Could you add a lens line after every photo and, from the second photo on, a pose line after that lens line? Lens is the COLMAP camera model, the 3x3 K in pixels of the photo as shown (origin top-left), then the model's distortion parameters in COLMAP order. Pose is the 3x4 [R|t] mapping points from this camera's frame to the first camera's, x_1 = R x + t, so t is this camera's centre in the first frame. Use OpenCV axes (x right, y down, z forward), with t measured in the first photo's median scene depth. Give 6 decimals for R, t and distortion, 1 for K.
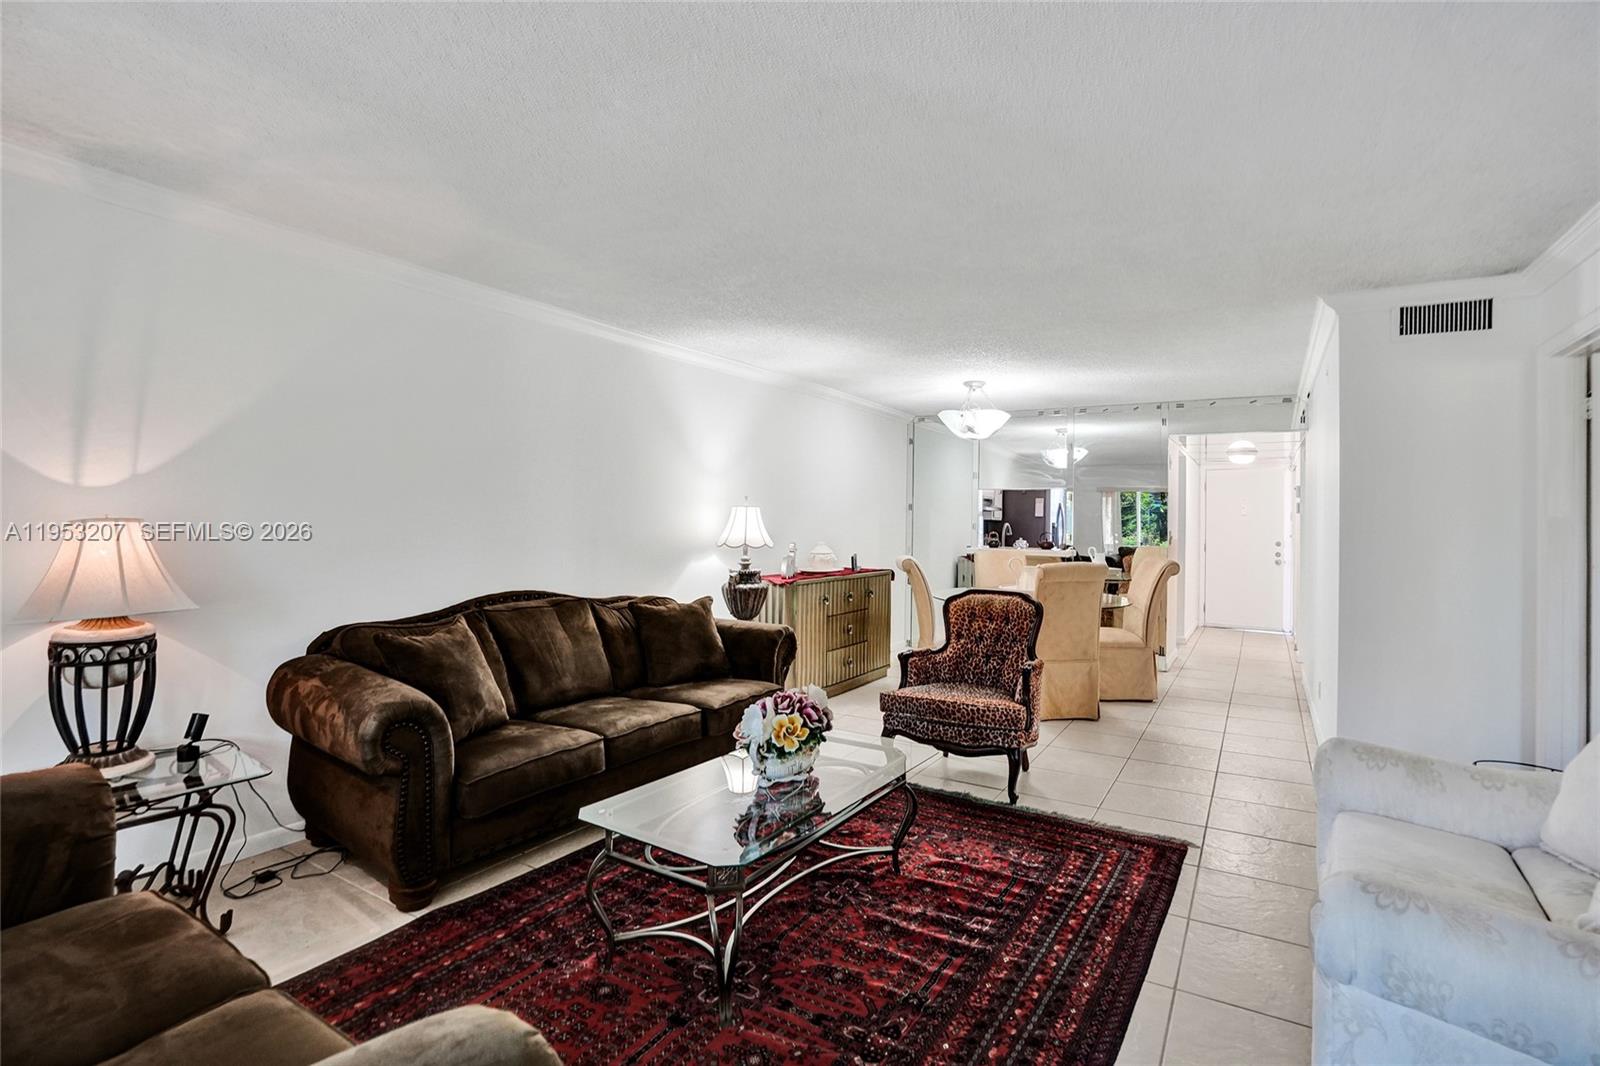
lens RADIAL K [[771.4, 0, 800.7], [0, 771.4, 521.6], [0, 0, 1]] dist [-0.051074, 0.020808]
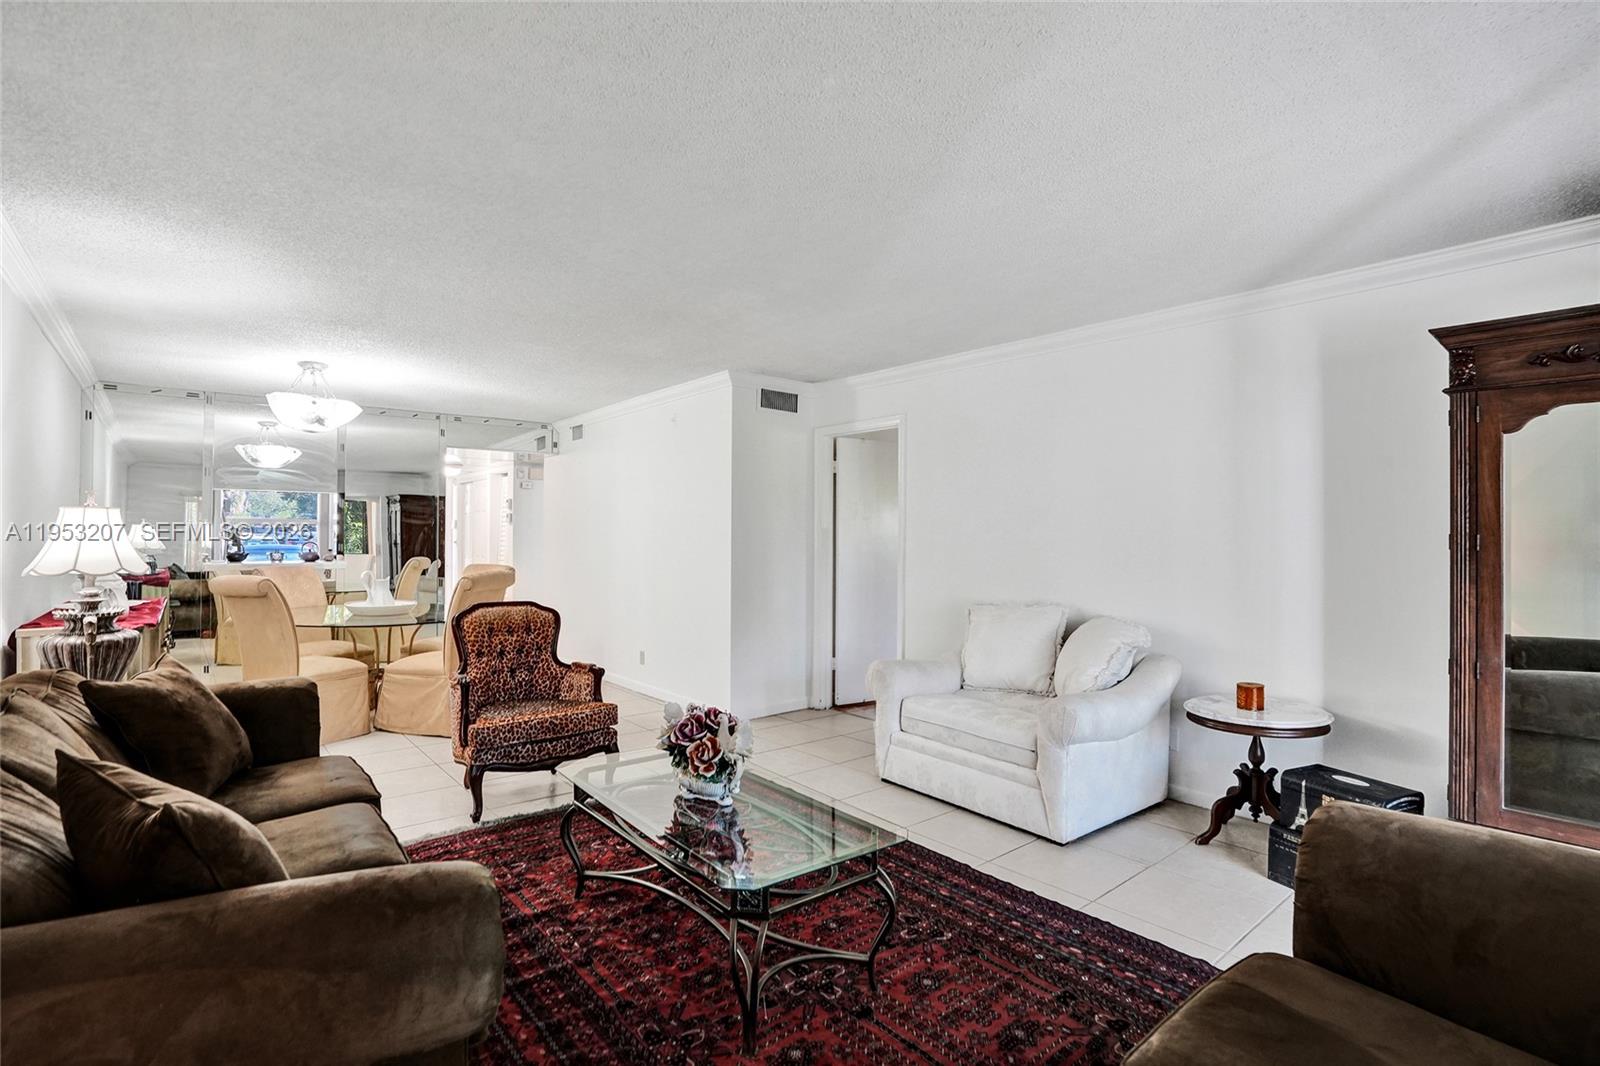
lens RADIAL K [[771.4, 0, 791.7], [0, 771.4, 530.8], [0, 0, 1]] dist [-0.051074, 0.020808]
pose [[0.328729, -0.007142, 0.944397, -0.545396], [0.004906, 0.999971, 0.005854, -0.003820], [-0.944412, 0.002709, 0.328754, 0.349047]]
